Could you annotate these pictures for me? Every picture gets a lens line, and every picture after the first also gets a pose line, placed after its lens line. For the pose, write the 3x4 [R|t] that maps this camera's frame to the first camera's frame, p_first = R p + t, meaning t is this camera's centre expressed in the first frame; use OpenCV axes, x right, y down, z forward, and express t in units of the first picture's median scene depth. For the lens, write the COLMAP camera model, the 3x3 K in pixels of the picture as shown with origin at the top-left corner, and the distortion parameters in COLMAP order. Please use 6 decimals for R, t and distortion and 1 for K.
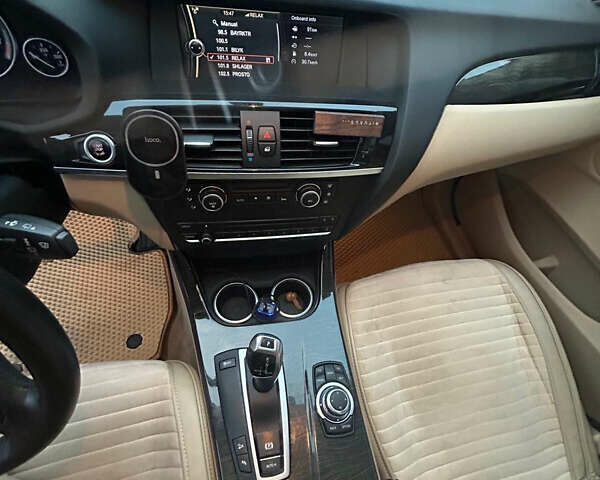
lens RADIAL K [[319.8, 0, 301.5], [0, 319.8, 242.4], [0, 0, 1]] dist [-0.008723, 0.005731]
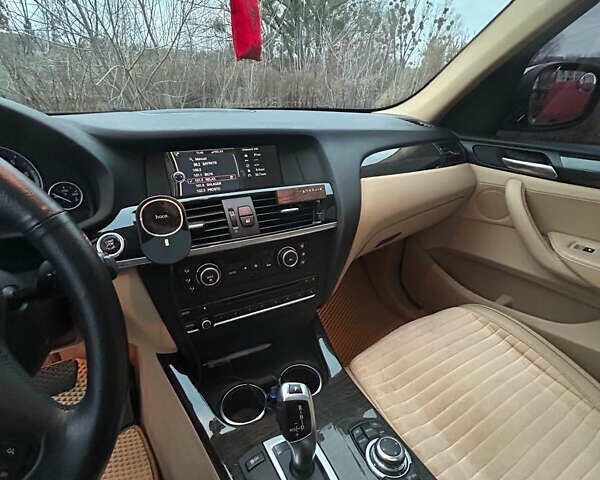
lens RADIAL K [[319.8, 0, 302.3], [0, 319.8, 241.9], [0, 0, 1]] dist [-0.008723, 0.005731]
pose [[0.944109, -0.245392, 0.220093, -0.195589], [0.324749, 0.806935, -0.493350, 0.458541], [-0.056537, 0.537251, 0.841525, -0.039054]]
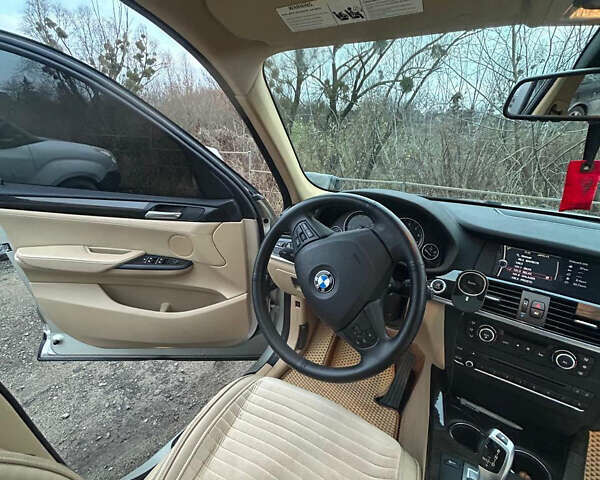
lens RADIAL K [[319.8, 0, 299.5], [0, 319.8, 239.3], [0, 0, 1]] dist [-0.008723, 0.005731]
pose [[0.712663, 0.116644, -0.691741, 0.109486], [-0.578118, 0.656203, -0.484952, 0.918062], [0.397356, 0.745515, 0.535085, -0.614797]]
